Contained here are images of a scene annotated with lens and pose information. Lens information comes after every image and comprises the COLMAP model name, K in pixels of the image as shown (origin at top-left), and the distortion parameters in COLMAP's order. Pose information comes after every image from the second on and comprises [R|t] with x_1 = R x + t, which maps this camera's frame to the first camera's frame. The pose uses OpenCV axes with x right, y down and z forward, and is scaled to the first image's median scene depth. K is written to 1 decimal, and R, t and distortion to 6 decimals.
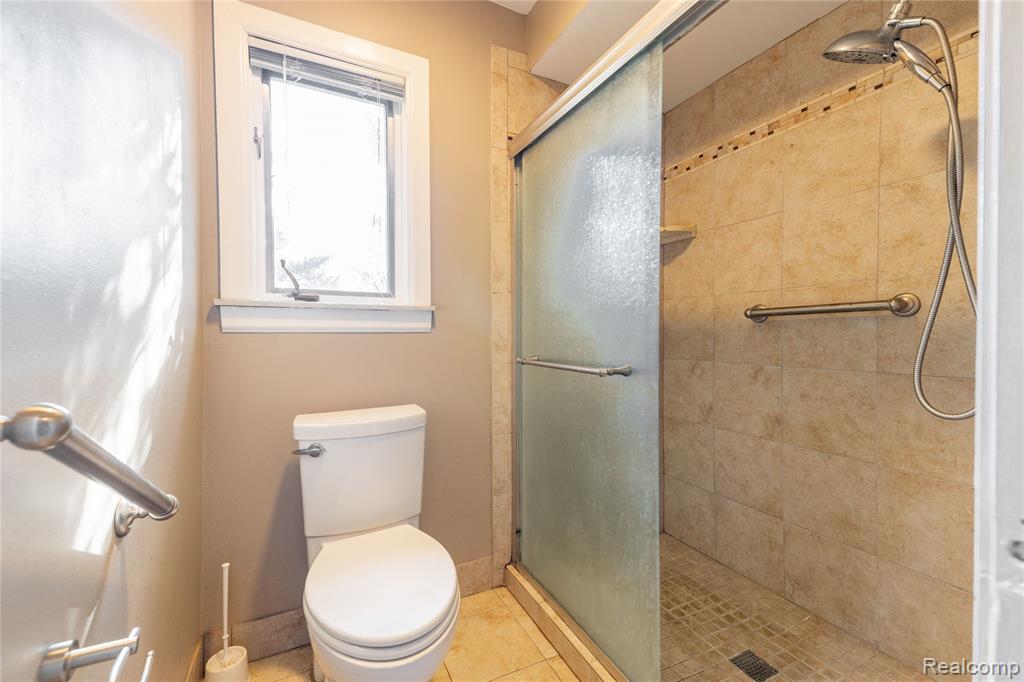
lens RADIAL K [[427.4, 0, 512.0], [0, 427.4, 341.0], [0, 0, 1]] dist [0.038610, -0.000554]
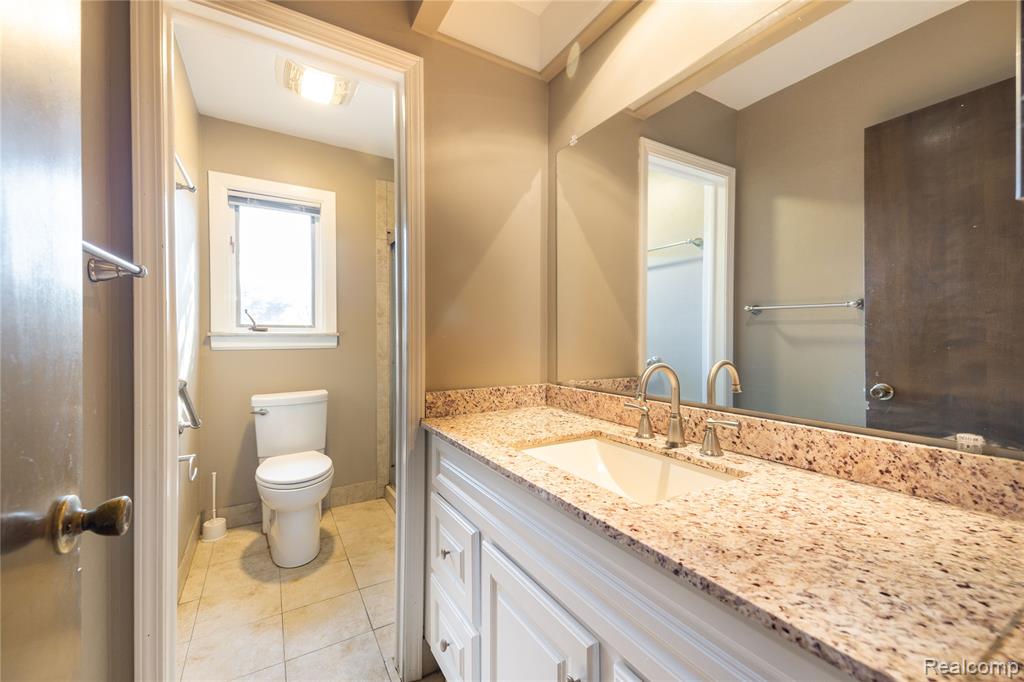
lens RADIAL K [[415.8, 0, 512.6], [0, 415.8, 338.0], [0, 0, 1]] dist [0.053905, -0.018827]
pose [[0.997434, -0.001135, 0.071582, 0.440832], [0.001860, 0.999948, -0.010059, -0.047913], [-0.071567, 0.010167, 0.997384, -0.818158]]
